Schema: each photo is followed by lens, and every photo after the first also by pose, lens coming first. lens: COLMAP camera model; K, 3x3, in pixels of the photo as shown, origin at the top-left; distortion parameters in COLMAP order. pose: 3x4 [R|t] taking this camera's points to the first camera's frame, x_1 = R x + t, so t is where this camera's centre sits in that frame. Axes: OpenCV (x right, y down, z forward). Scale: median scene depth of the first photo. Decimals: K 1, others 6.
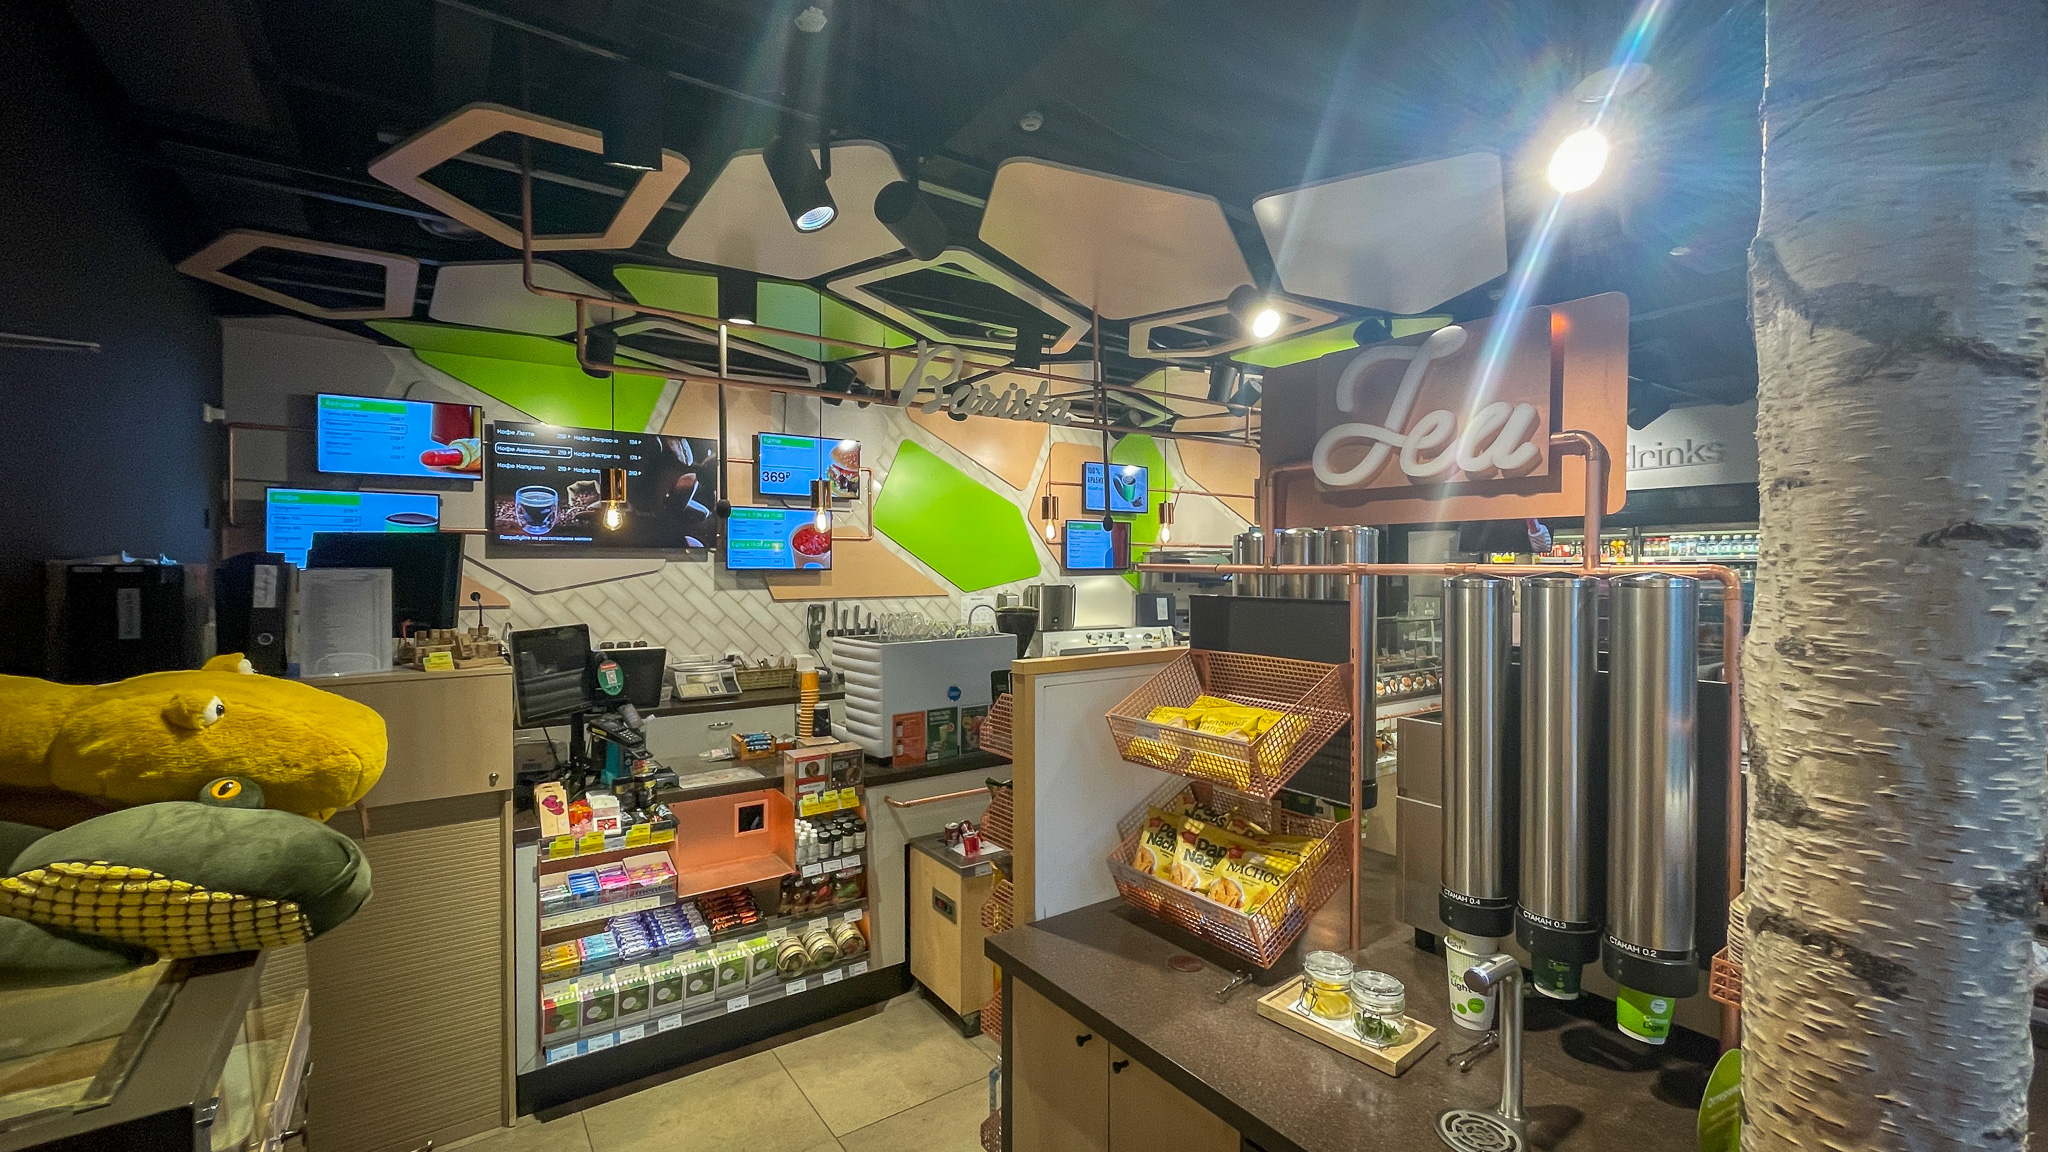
lens RADIAL K [[847.0, 0, 1022.4], [0, 847.0, 569.7], [0, 0, 1]] dist [-0.004752, -0.000022]
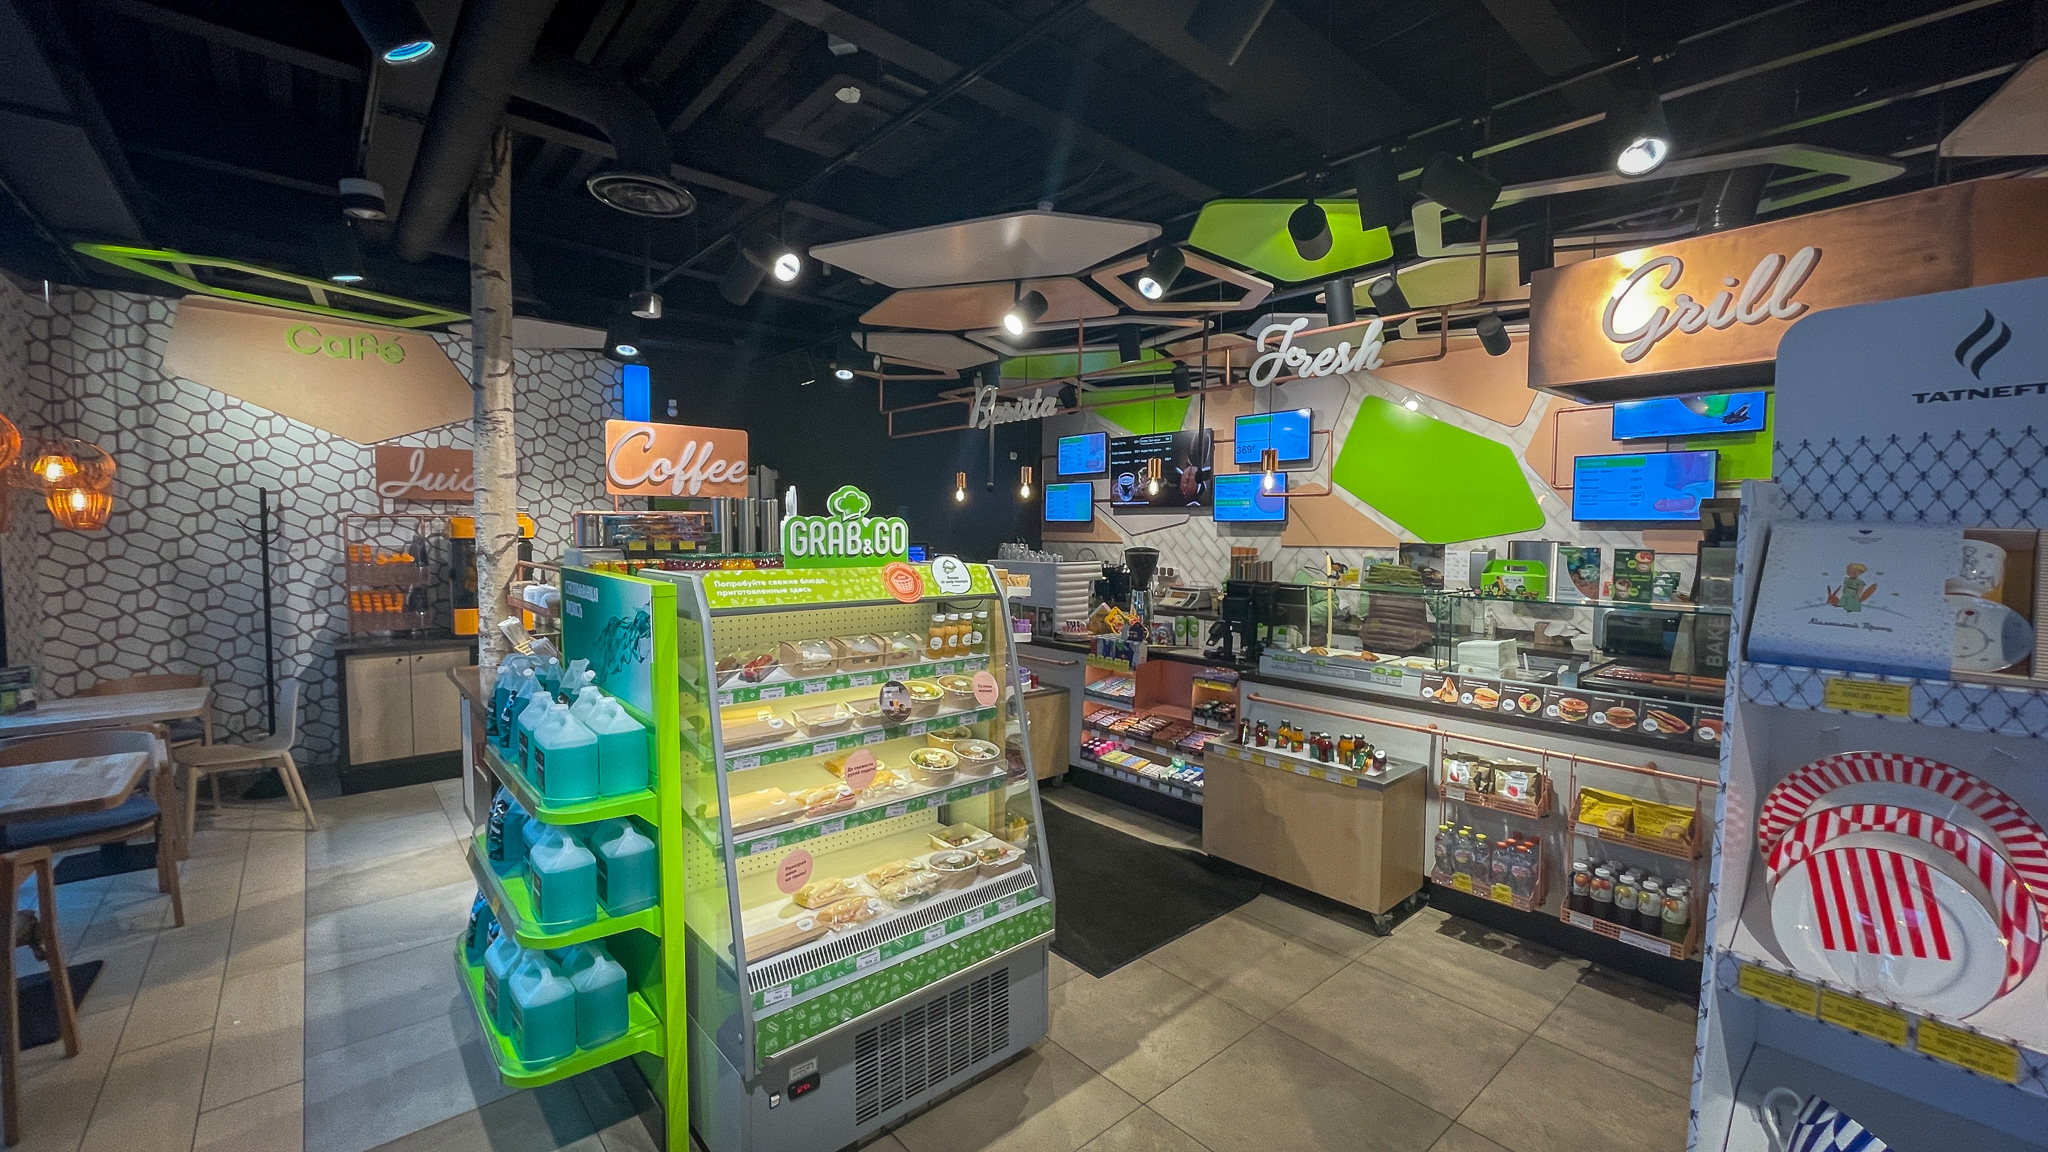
lens RADIAL K [[823.6, 0, 1025.8], [0, 823.6, 571.9], [0, 0, 1]] dist [-0.001975, -0.000135]
pose [[0.109145, 0.055835, -0.992456, 1.778217], [-0.006344, 0.998440, 0.055474, 0.017831], [0.994006, 0.000242, 0.109329, 1.006528]]
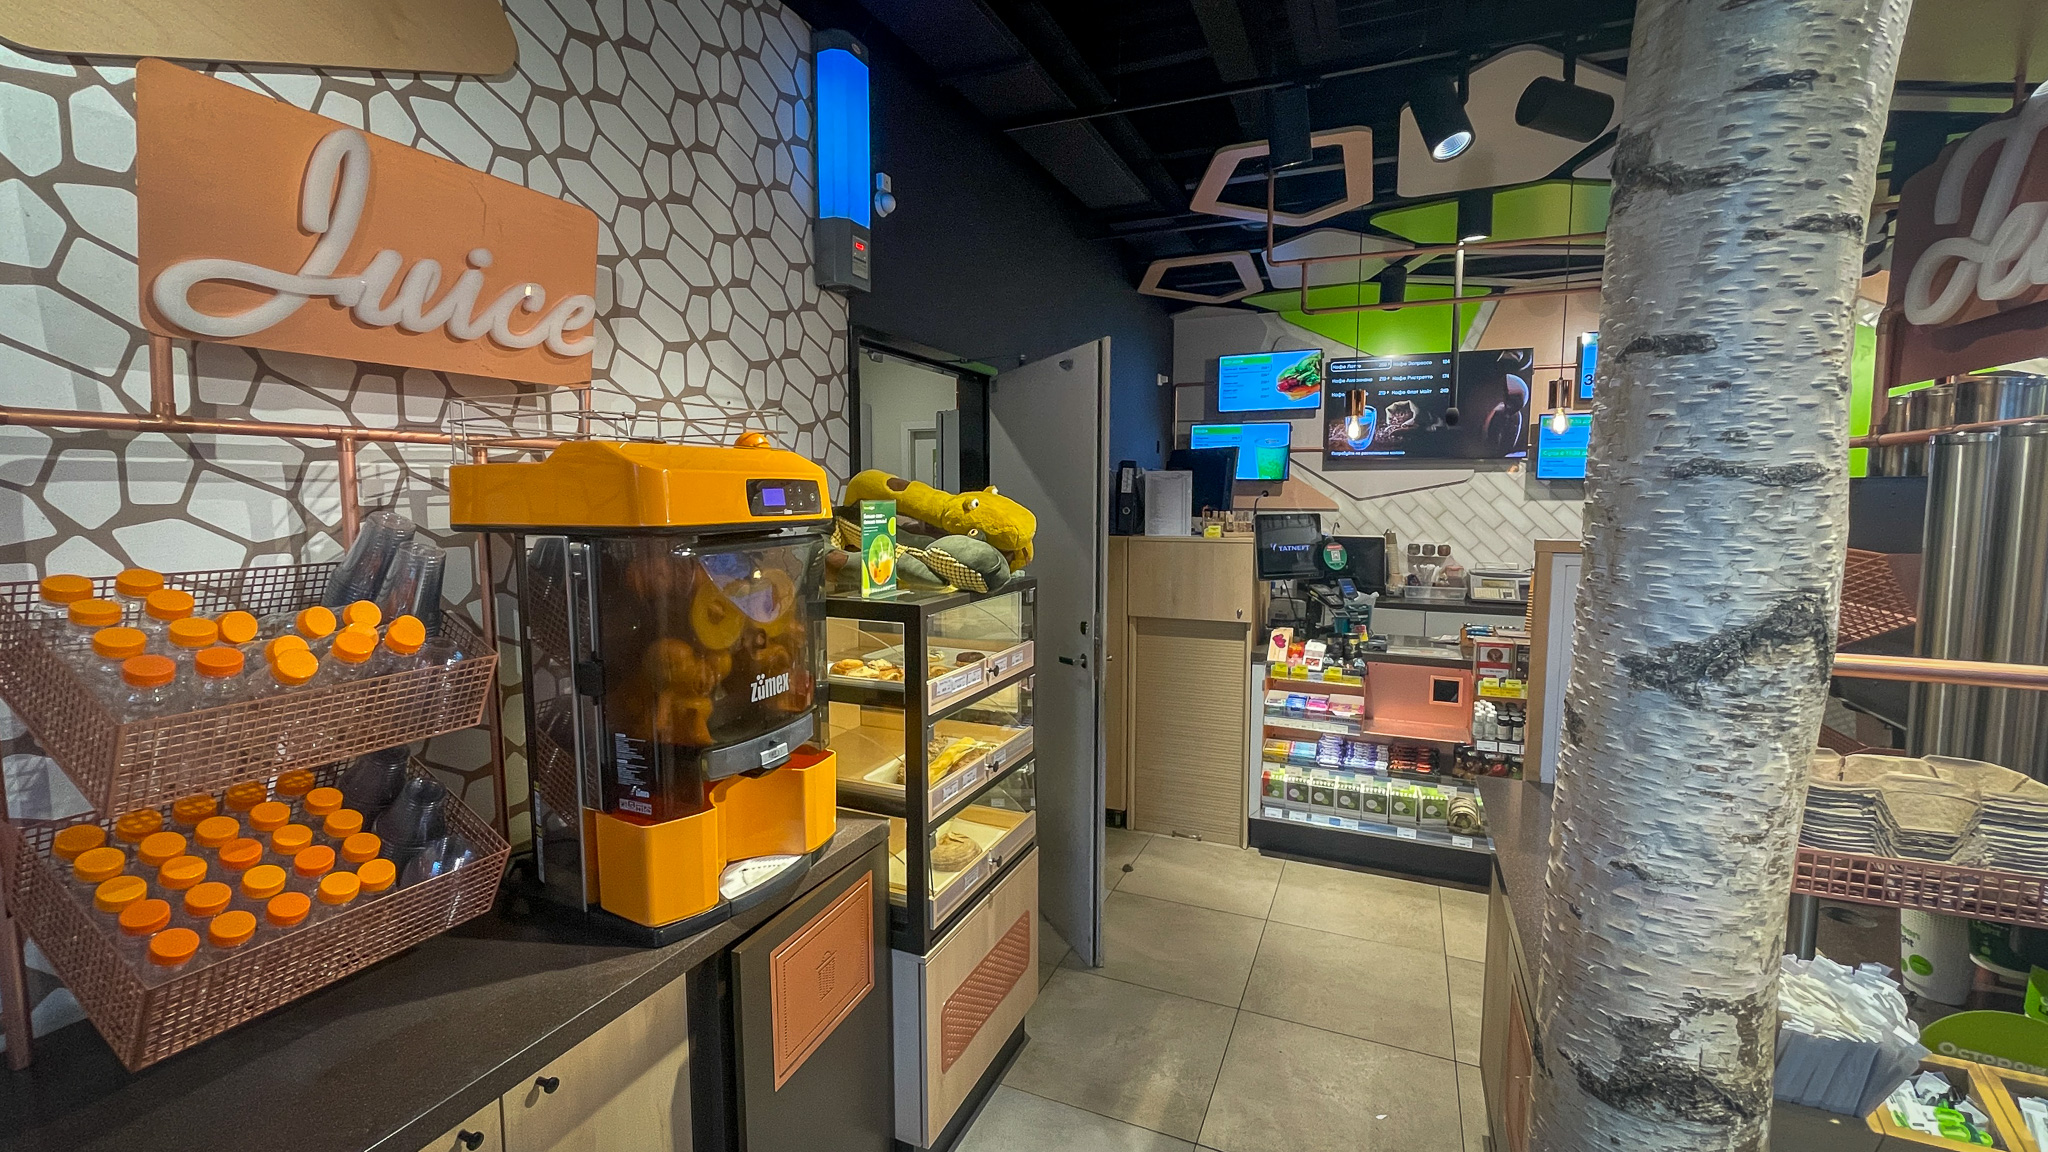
lens RADIAL K [[847.0, 0, 1022.4], [0, 847.0, 569.7], [0, 0, 1]] dist [-0.004752, -0.000022]
pose [[0.517276, 0.080283, -0.852045, 0.358139], [-0.004414, 0.995827, 0.091151, 0.032938], [0.855807, -0.043389, 0.515472, -0.064888]]
